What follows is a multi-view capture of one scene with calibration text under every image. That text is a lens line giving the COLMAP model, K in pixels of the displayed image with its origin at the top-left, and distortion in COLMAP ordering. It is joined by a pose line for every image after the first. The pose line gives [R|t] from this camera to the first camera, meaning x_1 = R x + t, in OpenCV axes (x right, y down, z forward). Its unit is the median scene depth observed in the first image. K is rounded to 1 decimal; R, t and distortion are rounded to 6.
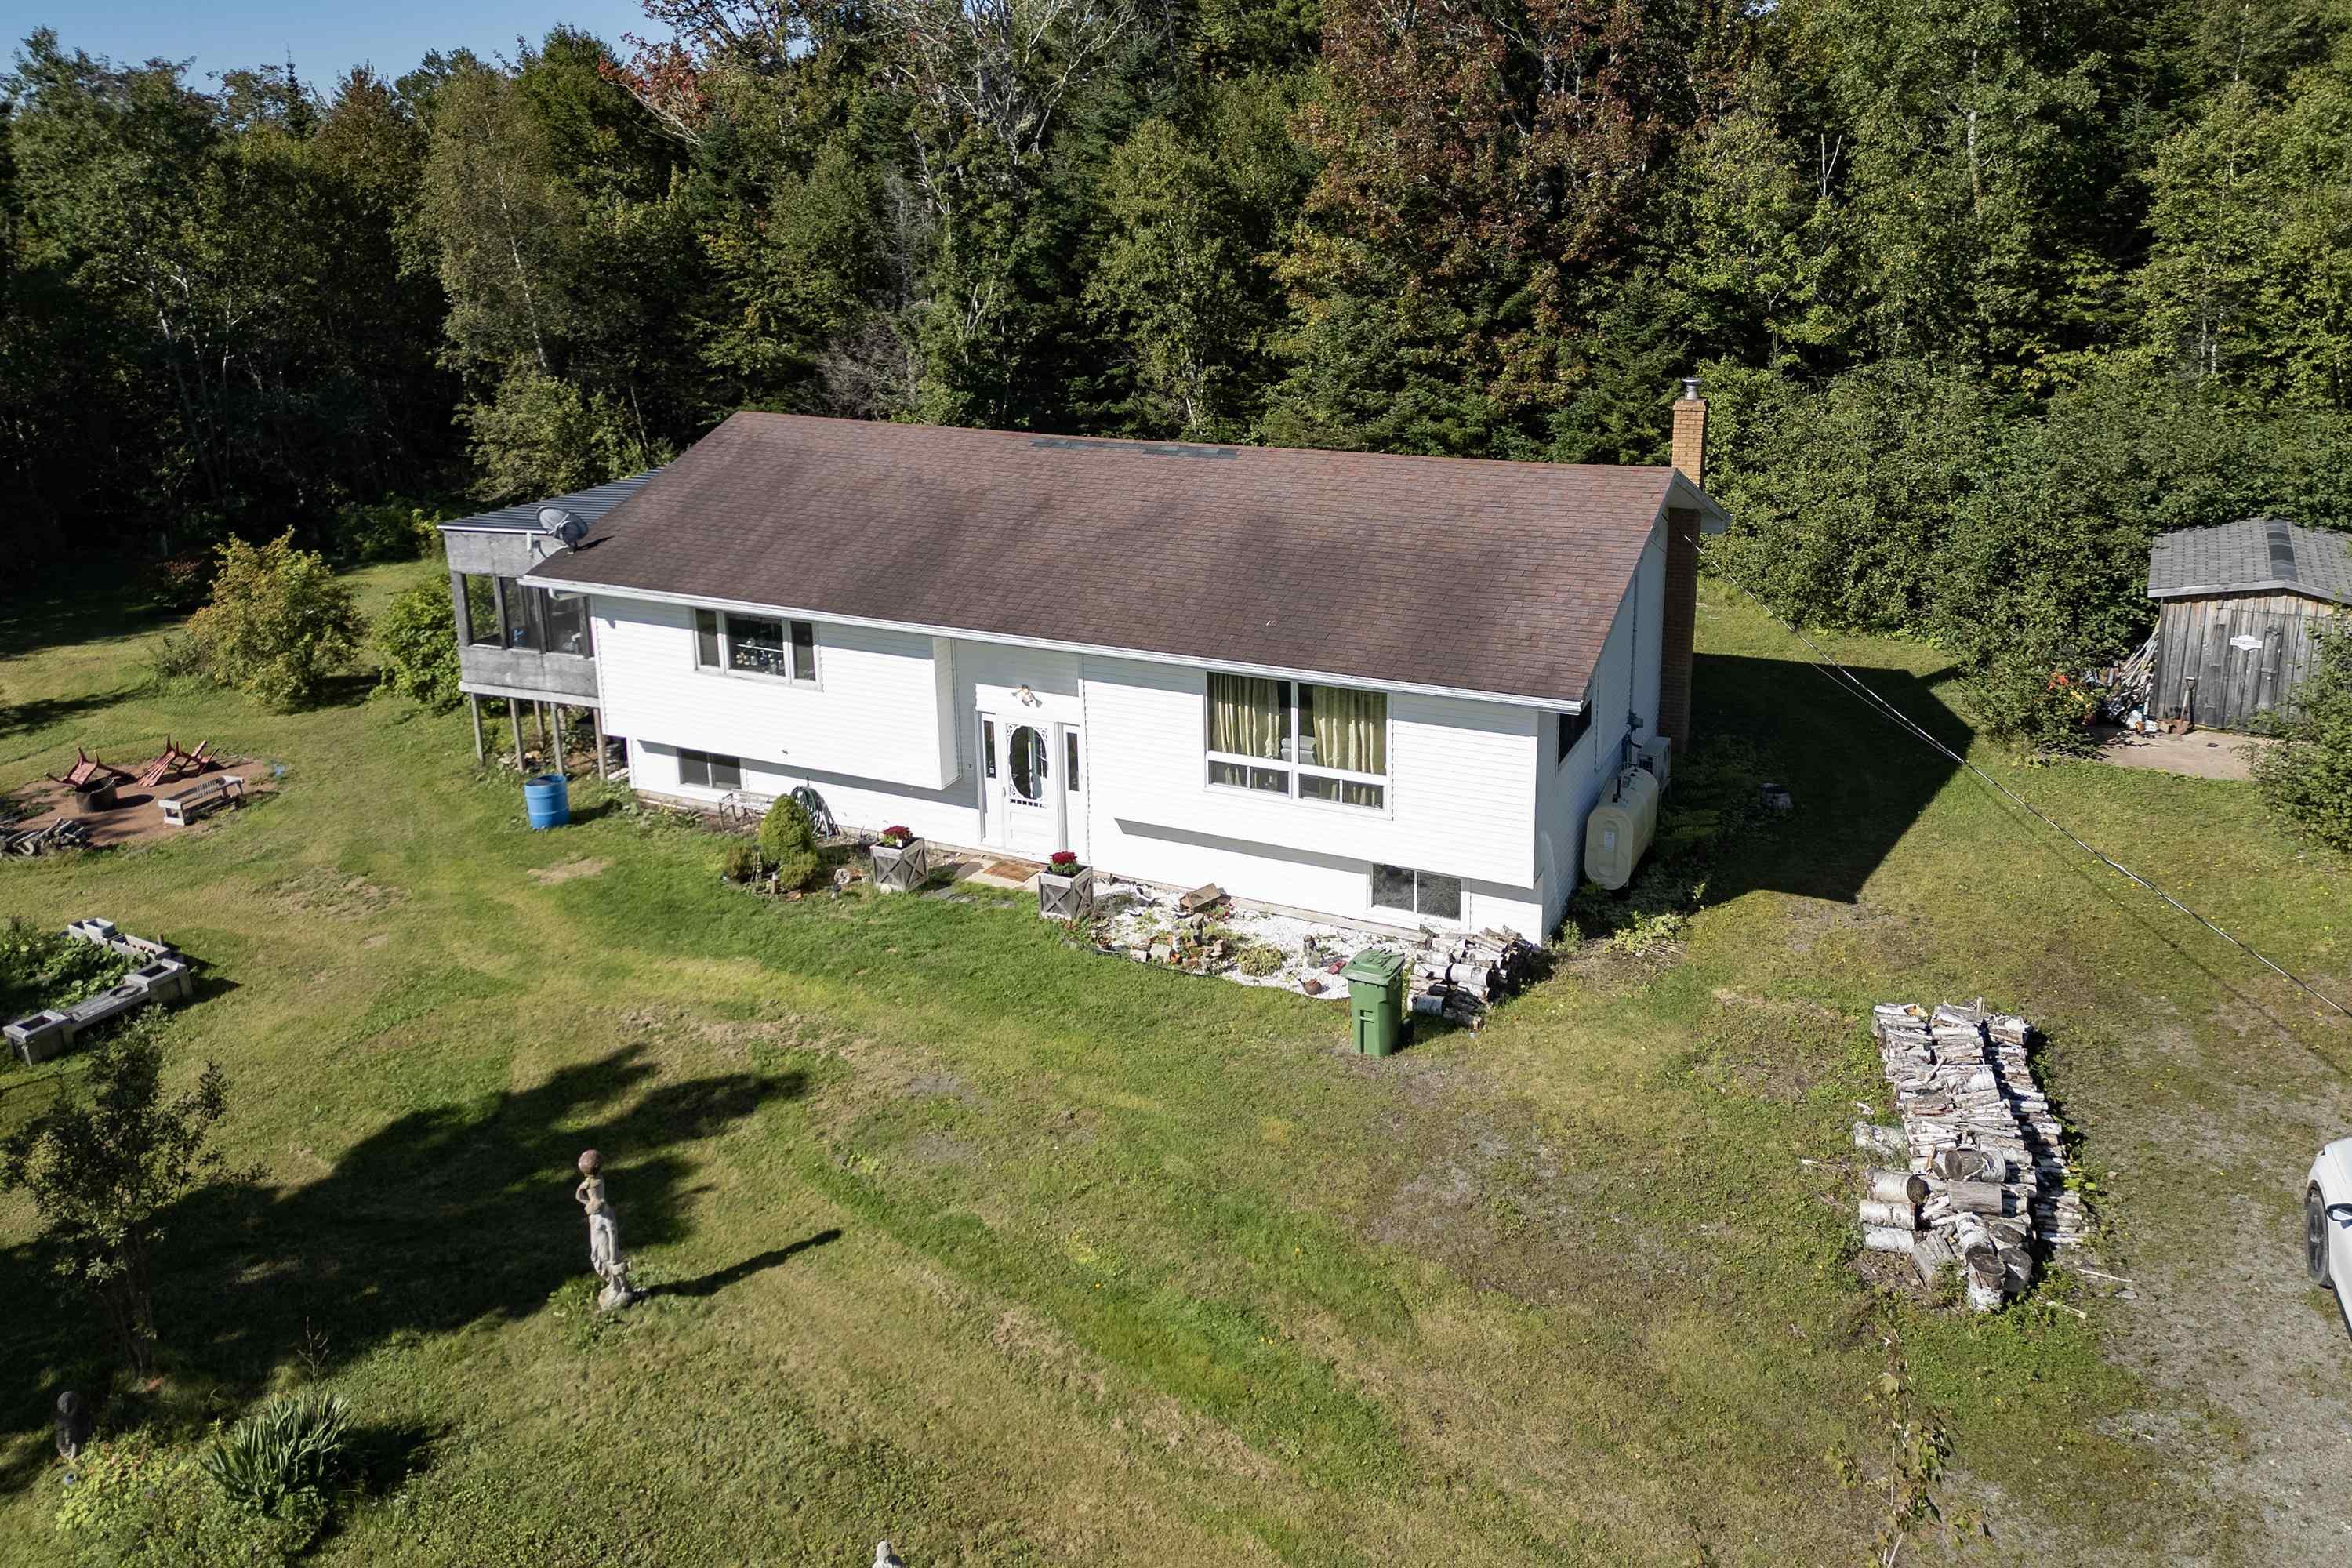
lens RADIAL K [[1723.2, 0, 1167.8], [0, 1723.2, 651.3], [0, 0, 1]] dist [0.041874, 0.002413]
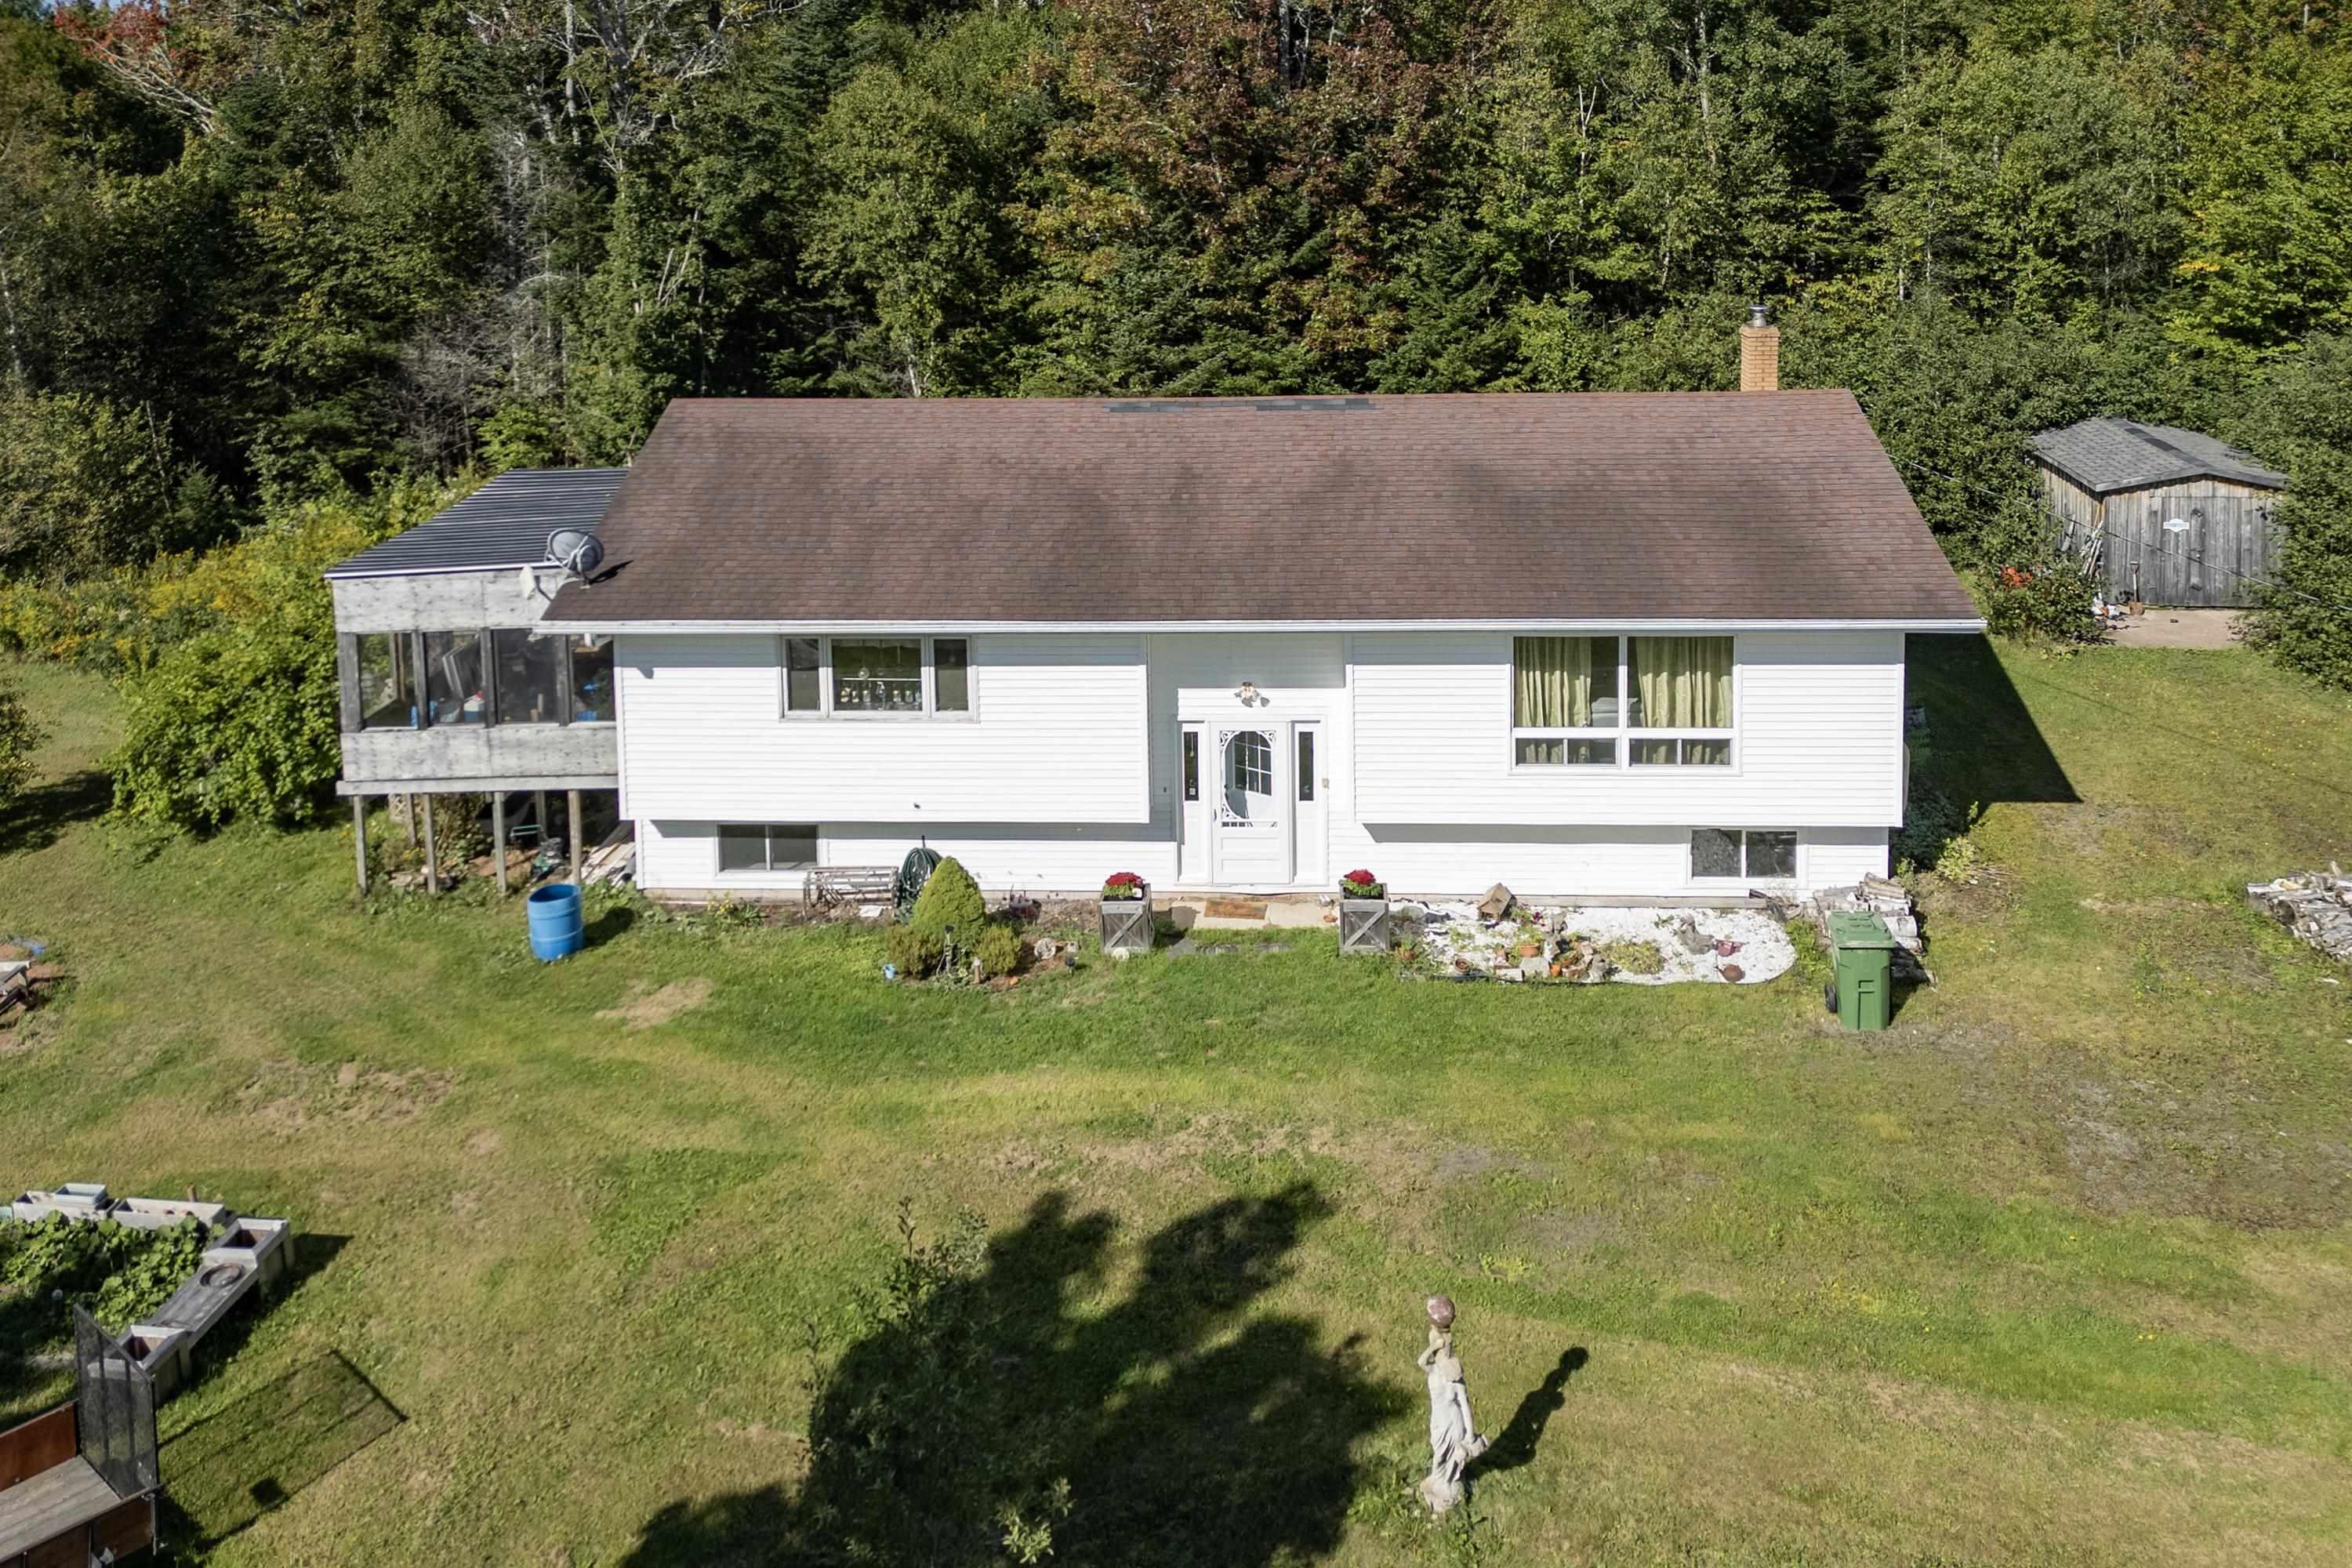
lens RADIAL K [[1905.4, 0, 1158.0], [0, 1905.4, 430.9], [0, 0, 1]] dist [-0.003337, 0.003800]
pose [[0.924070, -0.062033, 0.377155, -0.428636], [0.106446, 0.989471, -0.098060, -0.014497], [-0.367101, 0.130761, 0.920944, 0.124944]]
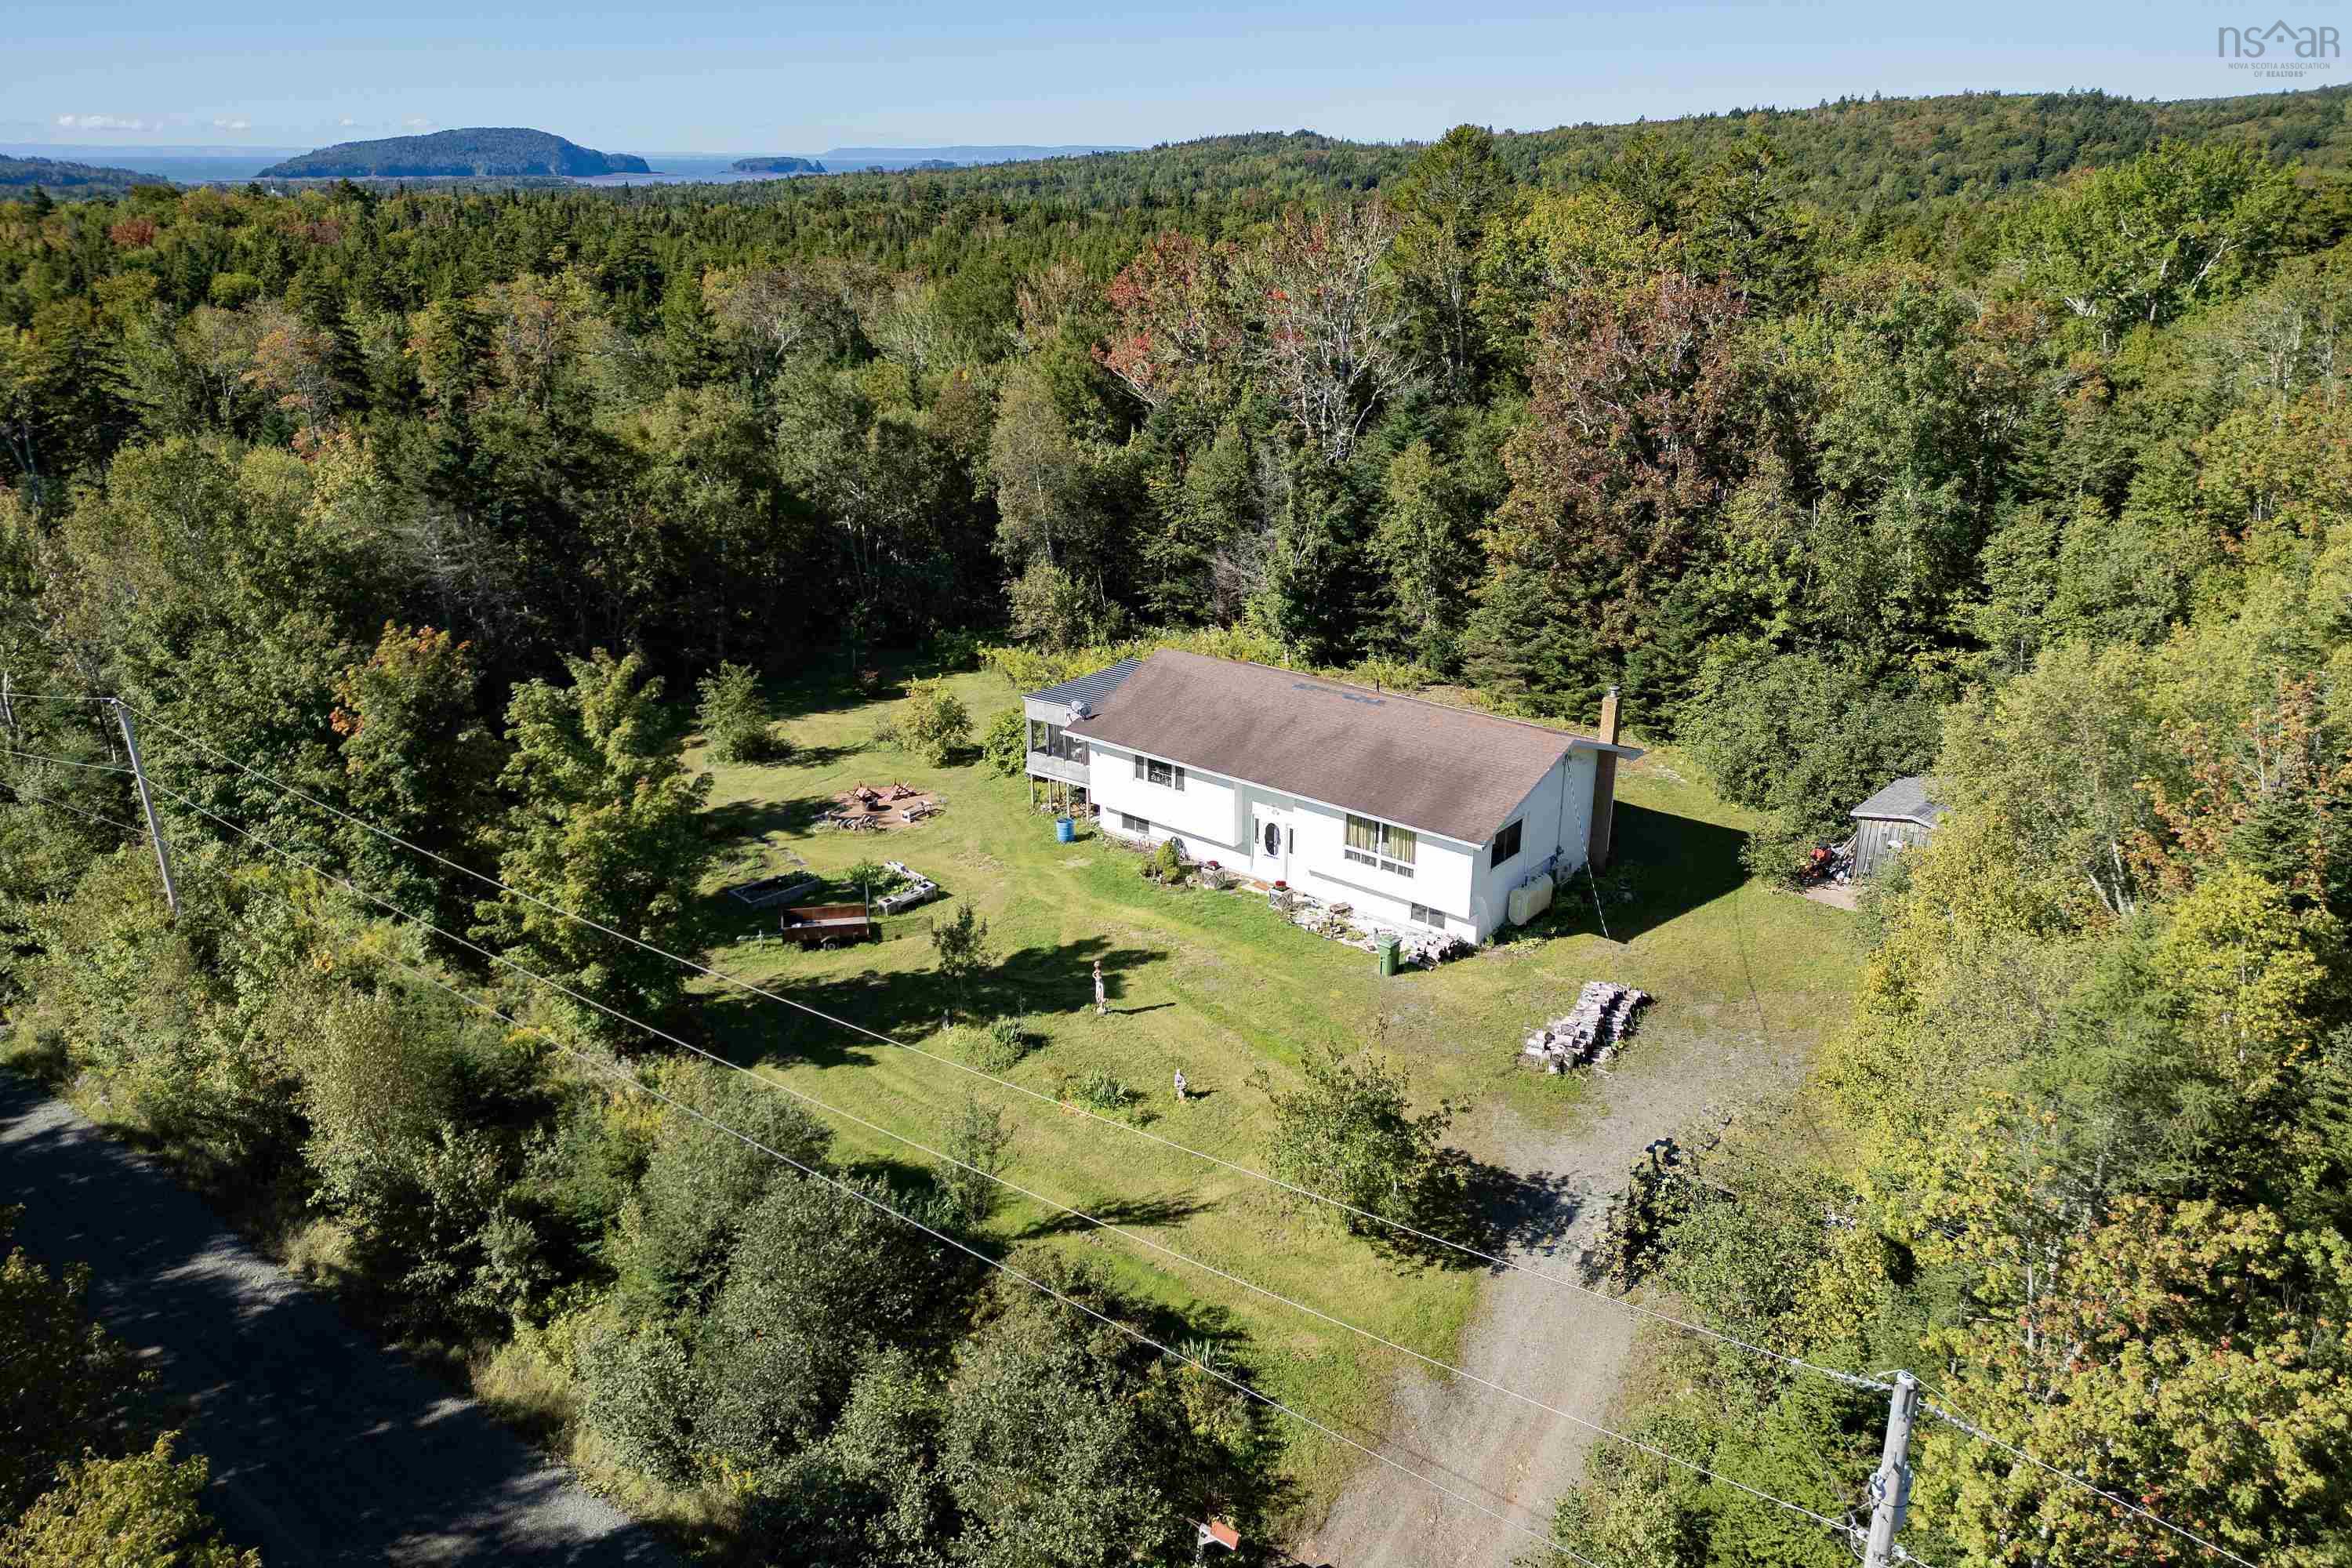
lens RADIAL K [[1676.9, 0, 1115.5], [0, 1676.9, 710.6], [0, 0, 1]] dist [0.094184, -0.096968]
pose [[0.964560, 0.089133, -0.248354, 0.233080], [-0.081717, 0.995851, 0.040033, -0.161585], [0.250892, -0.018320, 0.967842, -1.091890]]
